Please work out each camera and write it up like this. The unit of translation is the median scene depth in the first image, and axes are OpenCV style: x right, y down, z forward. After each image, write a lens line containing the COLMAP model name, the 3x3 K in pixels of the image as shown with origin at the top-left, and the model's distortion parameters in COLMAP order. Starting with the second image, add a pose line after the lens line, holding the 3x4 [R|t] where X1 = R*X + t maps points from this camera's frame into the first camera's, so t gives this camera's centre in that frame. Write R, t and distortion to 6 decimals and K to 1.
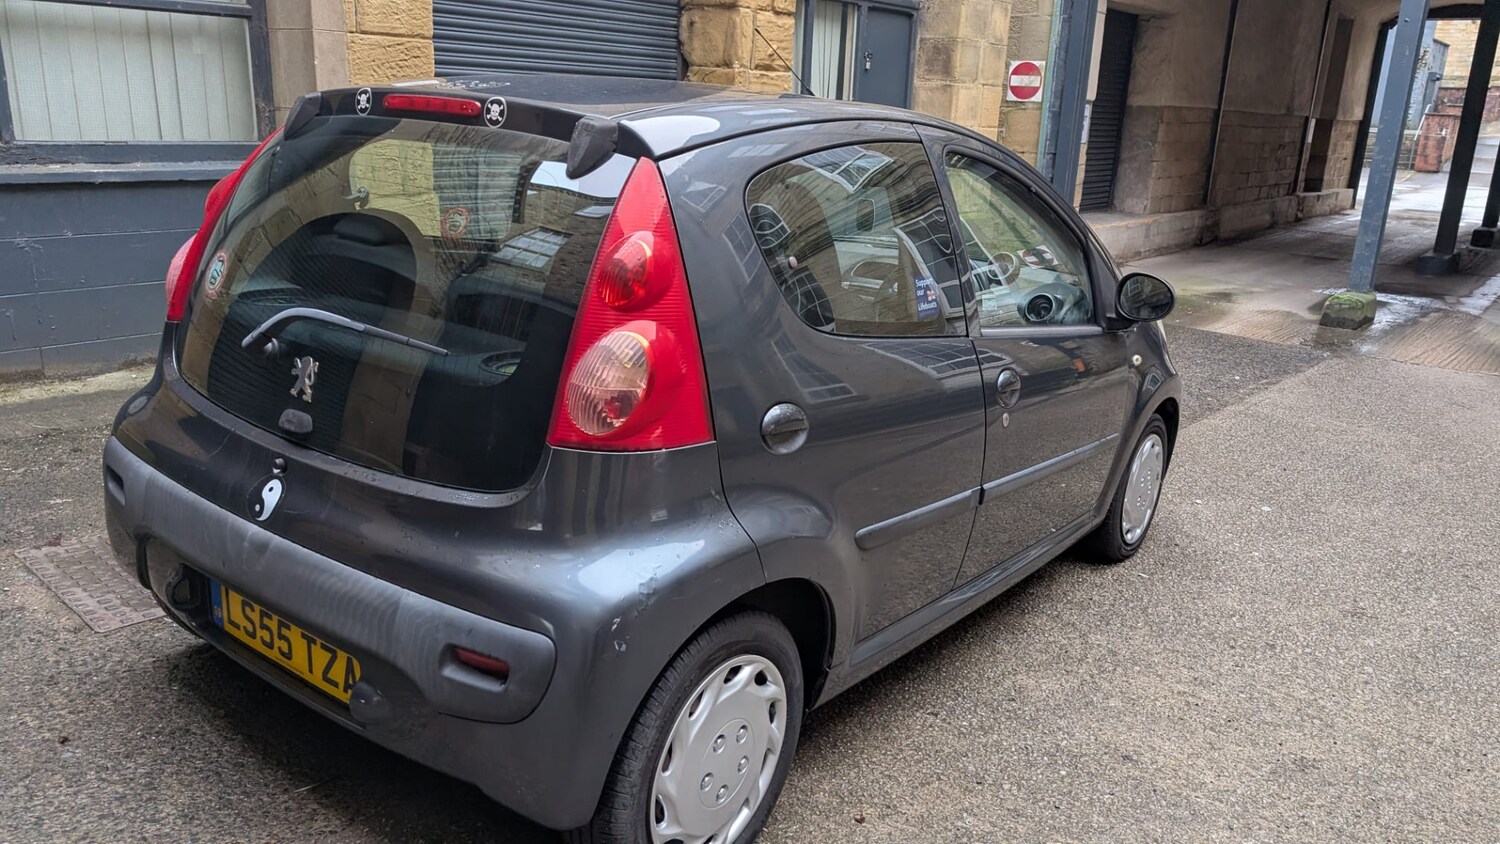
lens RADIAL K [[1061.6, 0, 750.2], [0, 1061.6, 418.2], [0, 0, 1]] dist [0.008761, -0.003724]
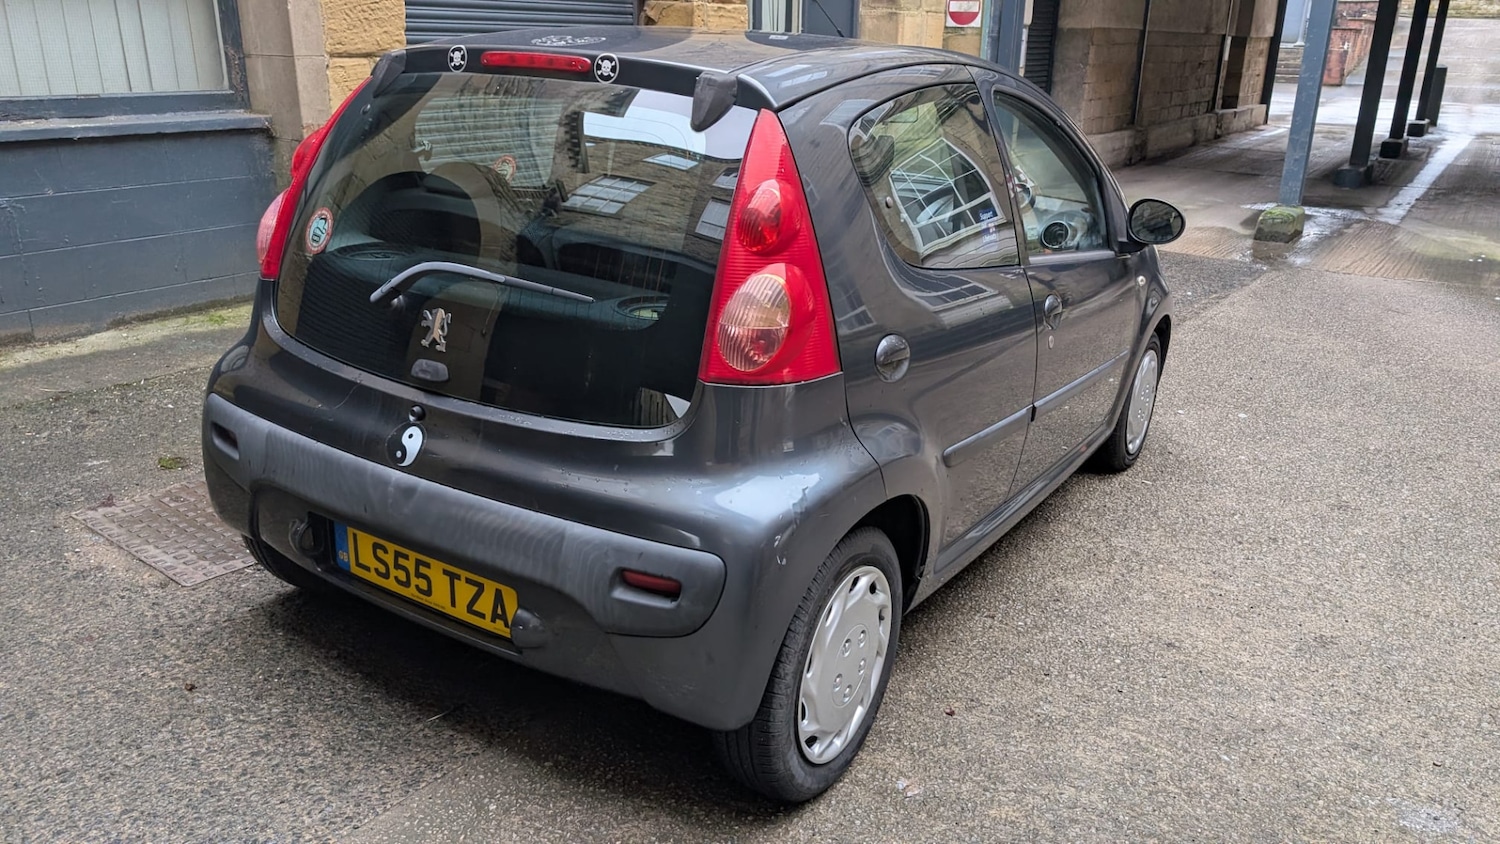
lens RADIAL K [[1064.3, 0, 749.7], [0, 1064.3, 401.6], [0, 0, 1]] dist [0.007975, -0.002050]
pose [[0.996689, -0.045378, 0.067462, -0.111938], [0.042129, 0.997918, 0.048825, -0.002847], [-0.069538, -0.045821, 0.996526, -0.044364]]
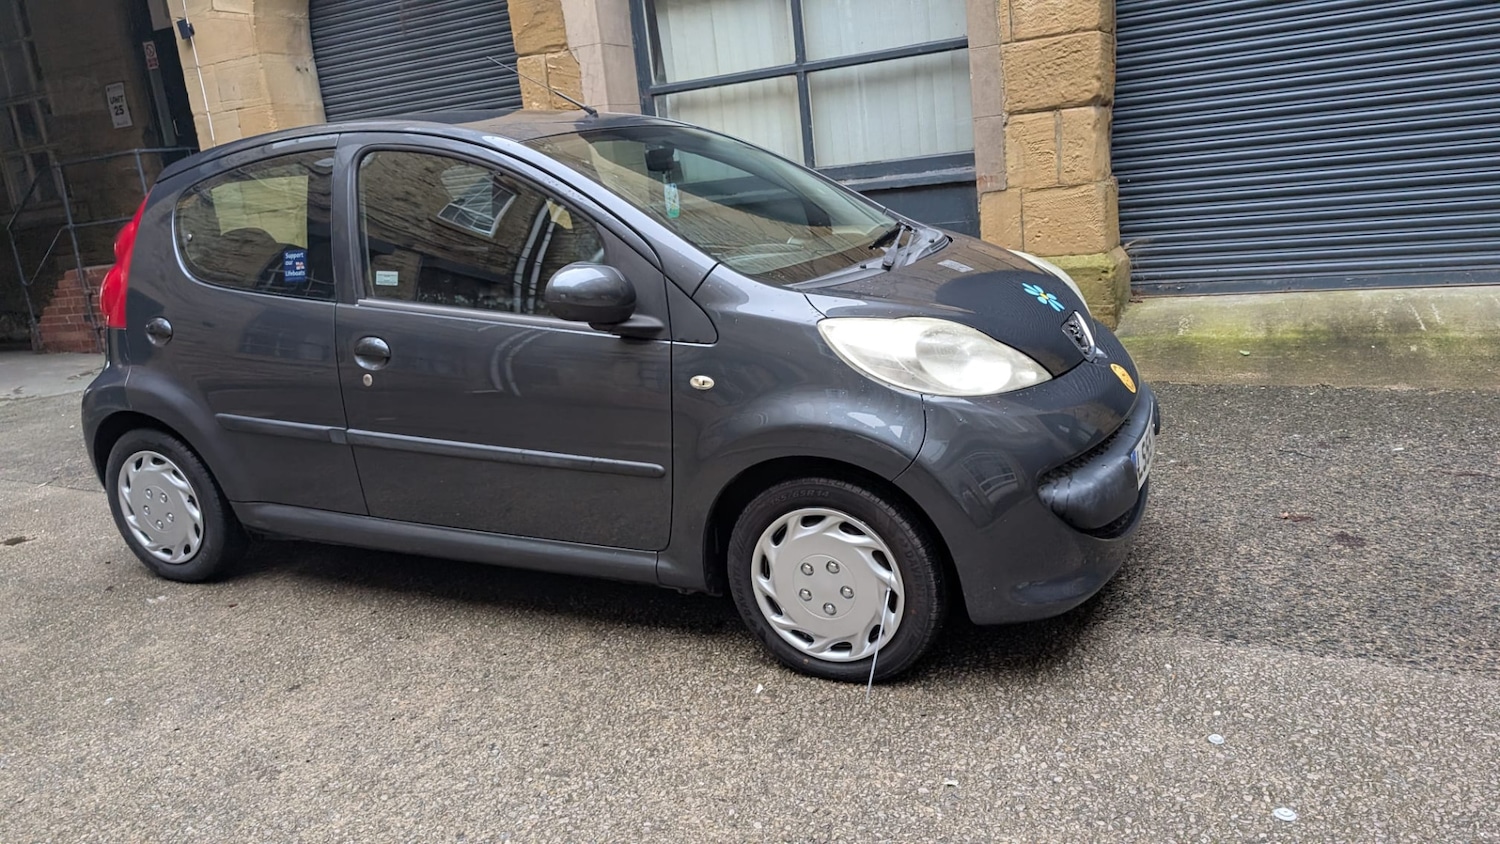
lens RADIAL K [[1063.5, 0, 764.0], [0, 1063.5, 423.7], [0, 0, 1]] dist [0.004837, -0.002079]
pose [[0.225063, 0.166477, -0.960017, 1.176528], [-0.162417, 0.977920, 0.131505, -0.140292], [0.960712, 0.126326, 0.247133, 0.916711]]
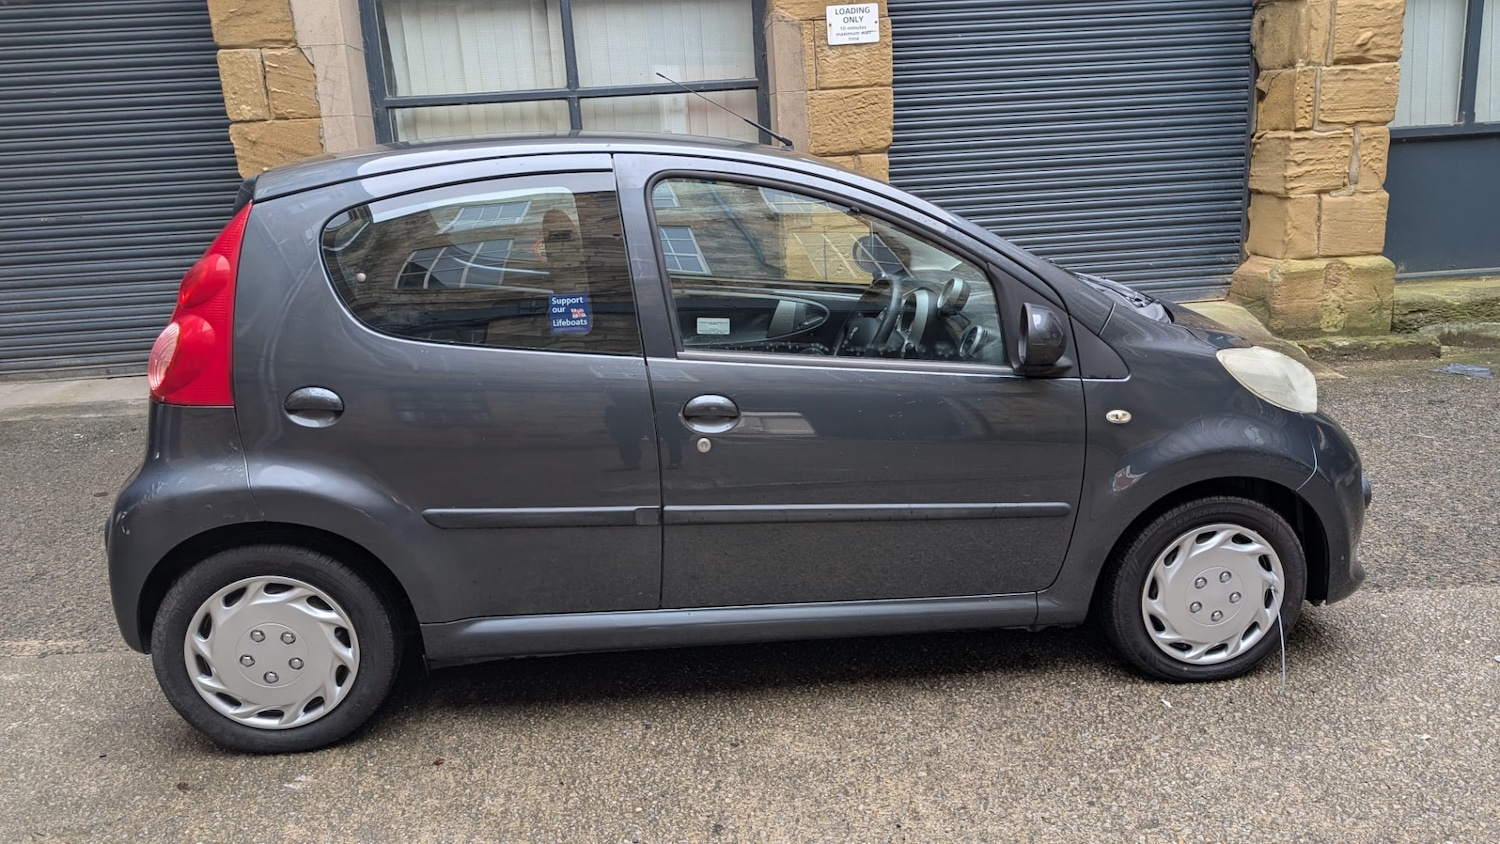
lens RADIAL K [[1055.6, 0, 777.2], [0, 1055.6, 400.8], [0, 0, 1]] dist [0.008561, 0.000360]
pose [[0.701549, 0.092617, -0.706577, 0.784697], [-0.121080, 0.992593, 0.009889, -0.046251], [0.702259, 0.078615, 0.707567, 0.289417]]
